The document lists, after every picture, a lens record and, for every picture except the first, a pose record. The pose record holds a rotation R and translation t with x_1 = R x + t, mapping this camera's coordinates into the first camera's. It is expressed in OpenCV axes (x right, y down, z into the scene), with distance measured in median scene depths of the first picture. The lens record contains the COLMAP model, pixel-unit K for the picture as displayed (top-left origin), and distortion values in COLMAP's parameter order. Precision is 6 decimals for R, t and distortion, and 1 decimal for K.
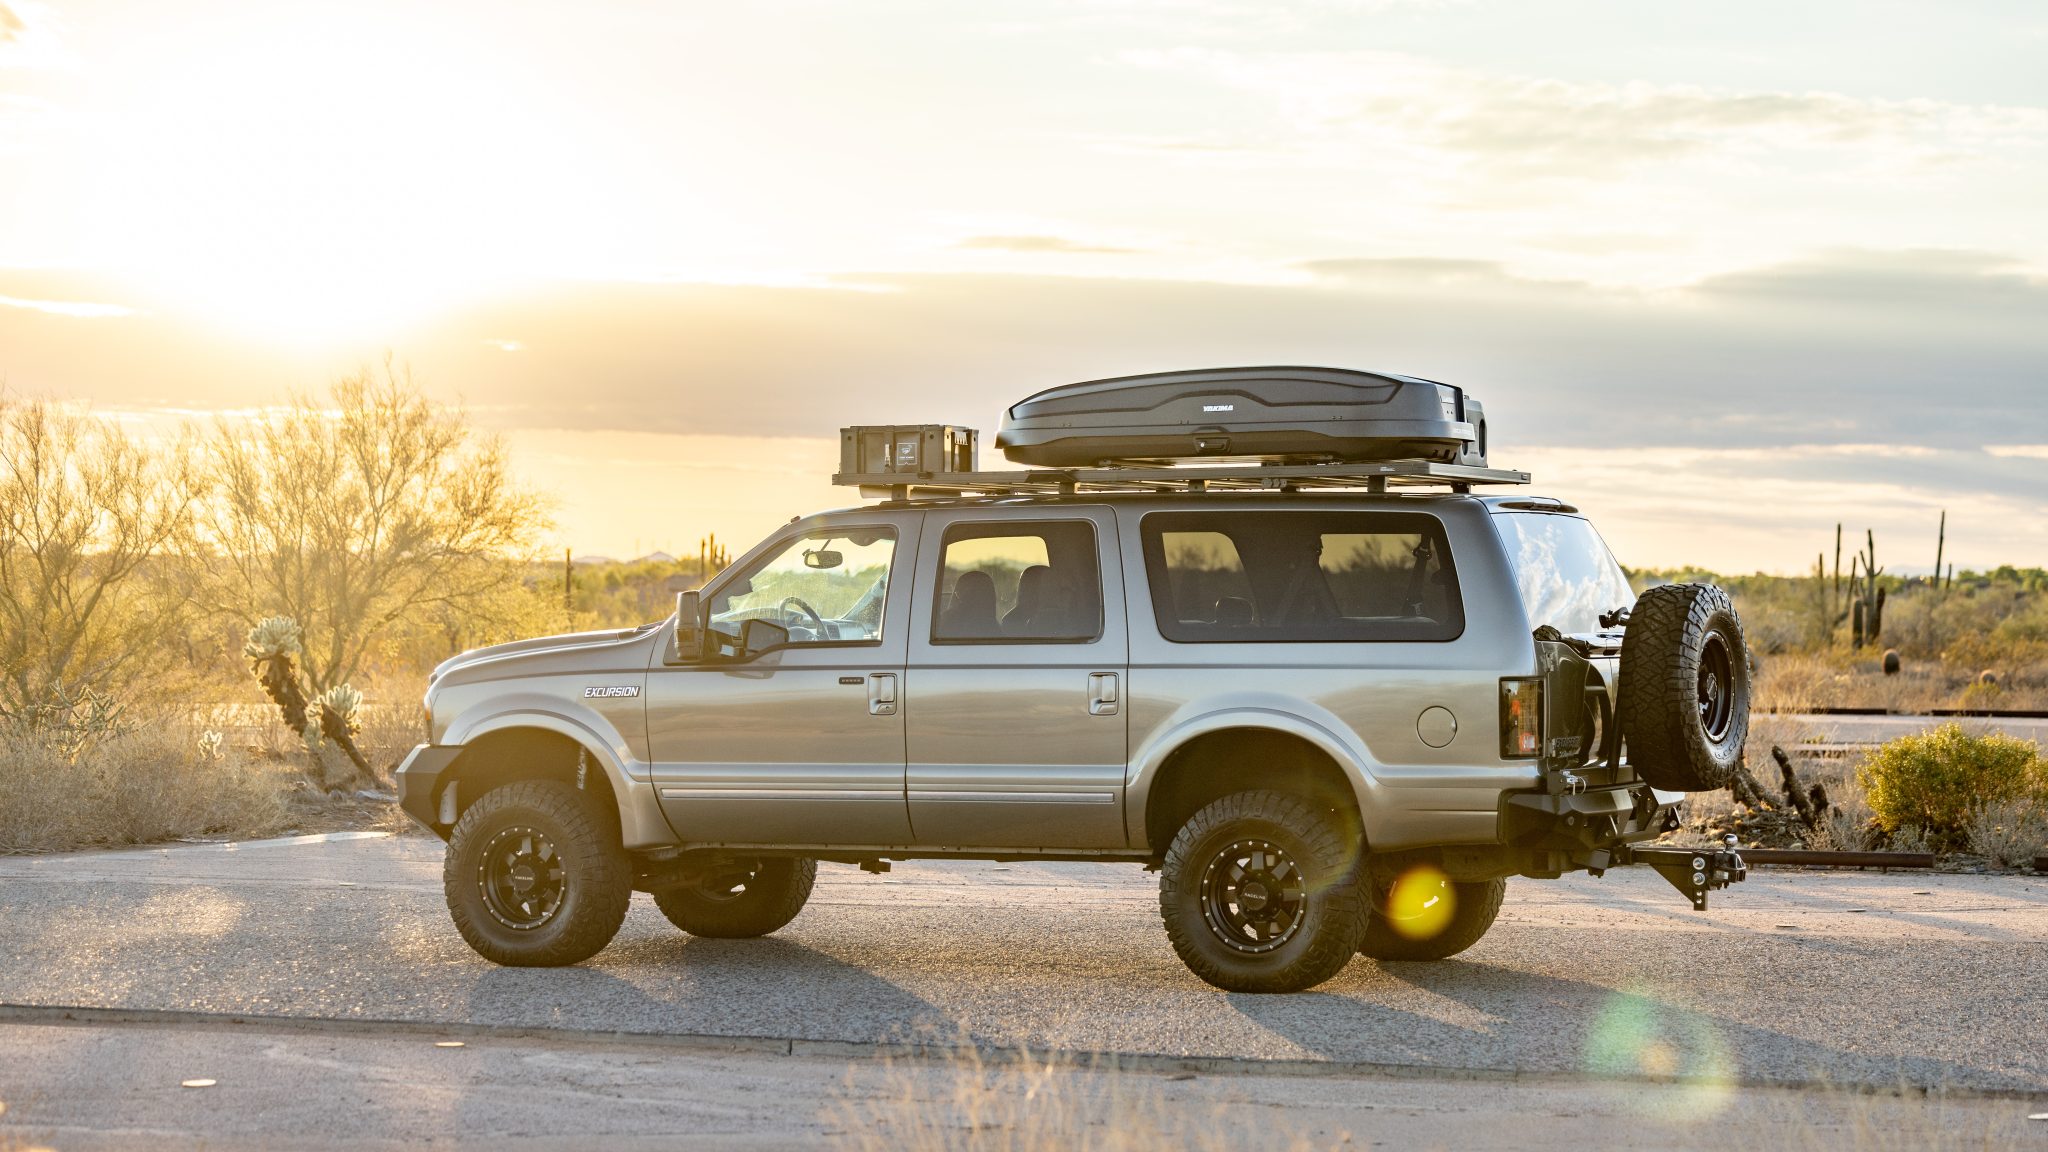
lens RADIAL K [[4074.7, 0, 1024.0], [0, 4074.7, 576.0], [0, 0, 1]] dist [-0.016964, 0.063249]
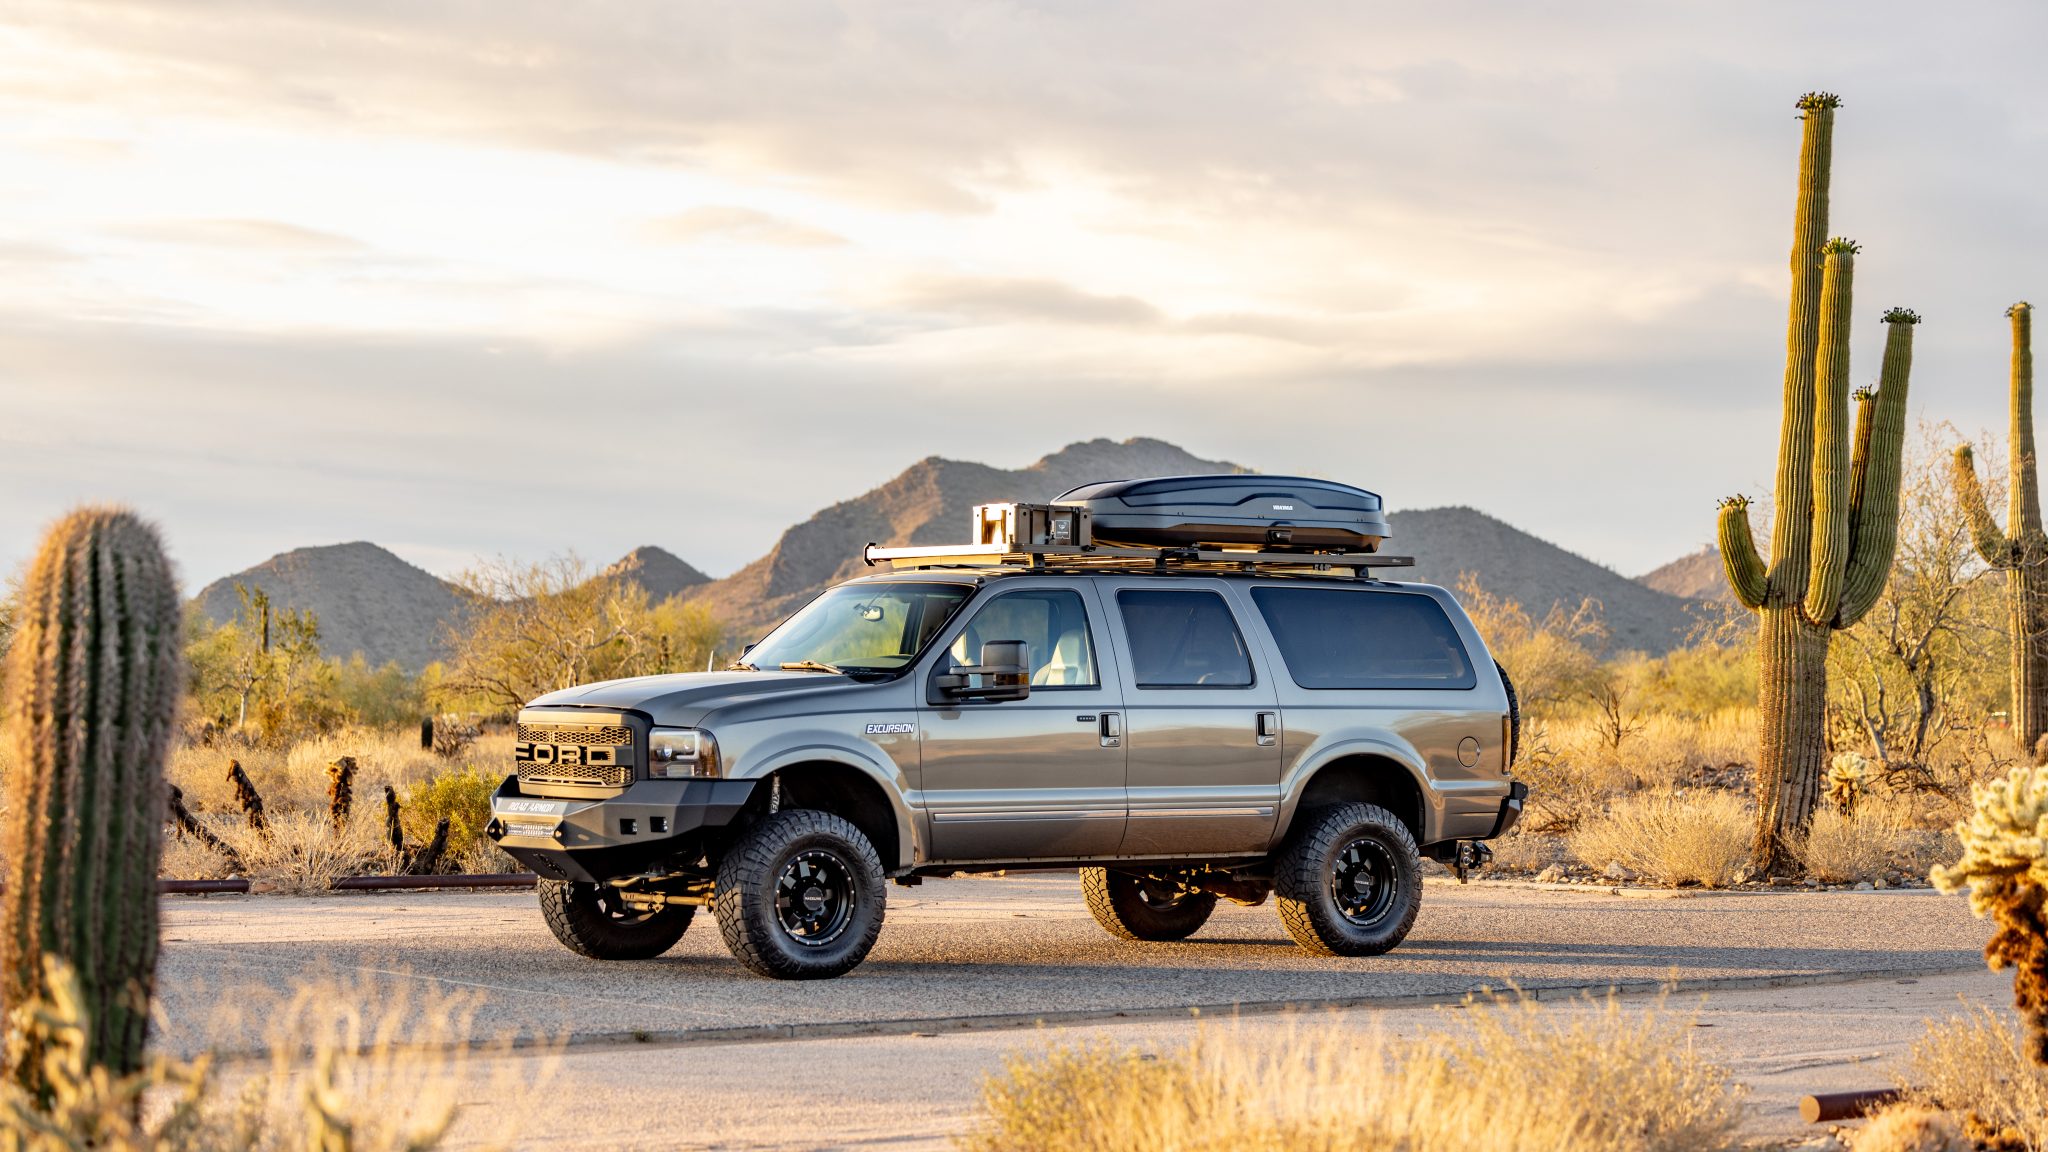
lens RADIAL K [[4132.4, 0, 1020.5], [0, 4132.4, 650.9], [0, 0, 1]] dist [-0.004851, 0.232673]
pose [[0.491253, 0.017679, 0.870838, -1.126192], [-0.018308, 0.999783, -0.009969, 0.018567], [-0.870825, -0.011046, 0.491470, 0.427412]]
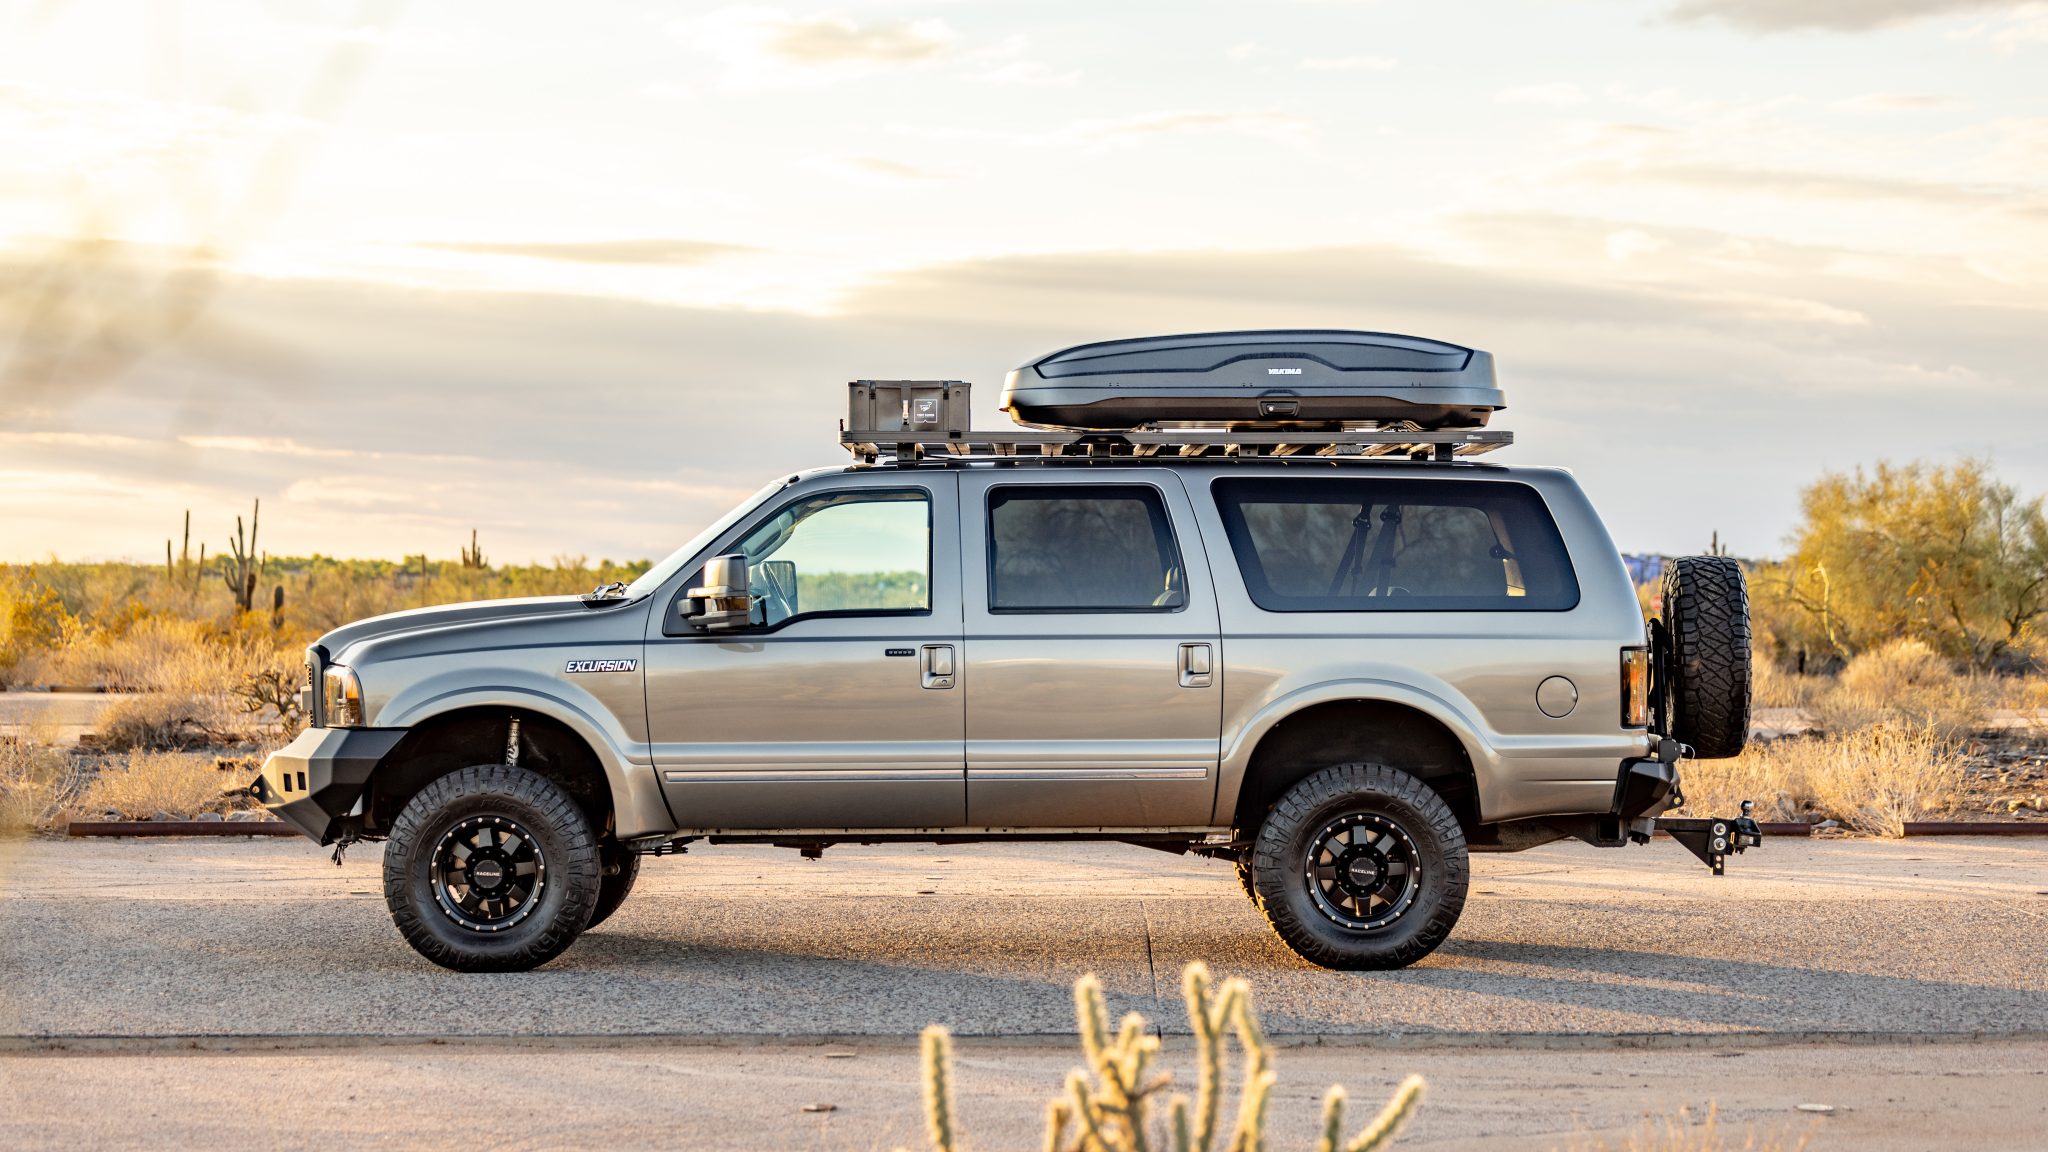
lens RADIAL K [[4020.1, 0, 1024.0], [0, 4020.1, 576.0], [0, 0, 1]] dist [0.014568, -0.083285]
pose [[0.907609, 0.006333, 0.419768, -0.409843], [-0.007481, 0.999971, 0.001090, 0.007052], [-0.419749, -0.004129, 0.907631, 0.154299]]
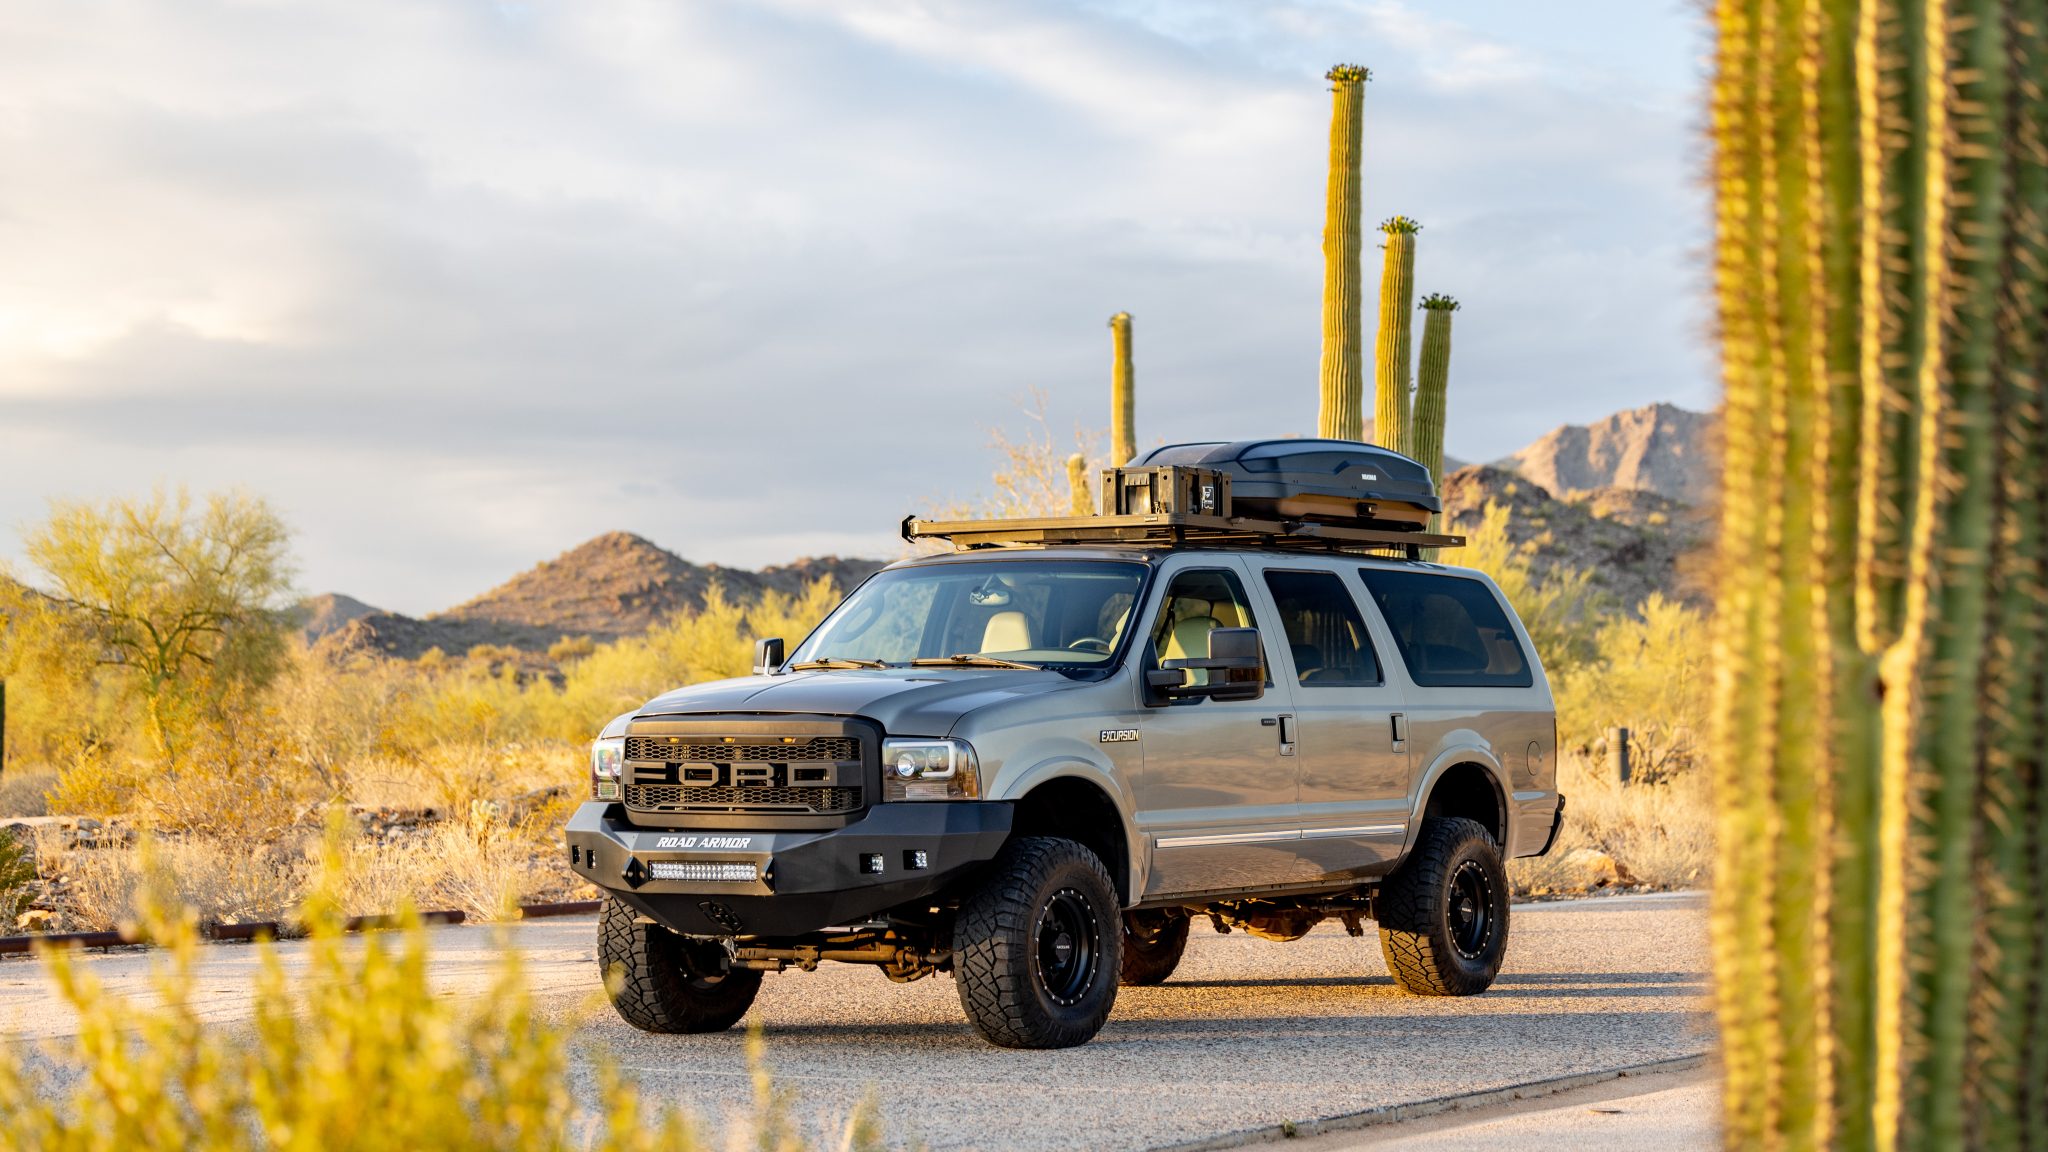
lens RADIAL K [[4091.2, 0, 1024.0], [0, 4091.2, 576.0], [0, 0, 1]] dist [0.045566, 0.144240]
pose [[0.141983, 0.041175, 0.989012, -1.064115], [-0.003941, 0.999150, -0.041031, 0.031803], [-0.989861, 0.001928, 0.142025, 0.930943]]
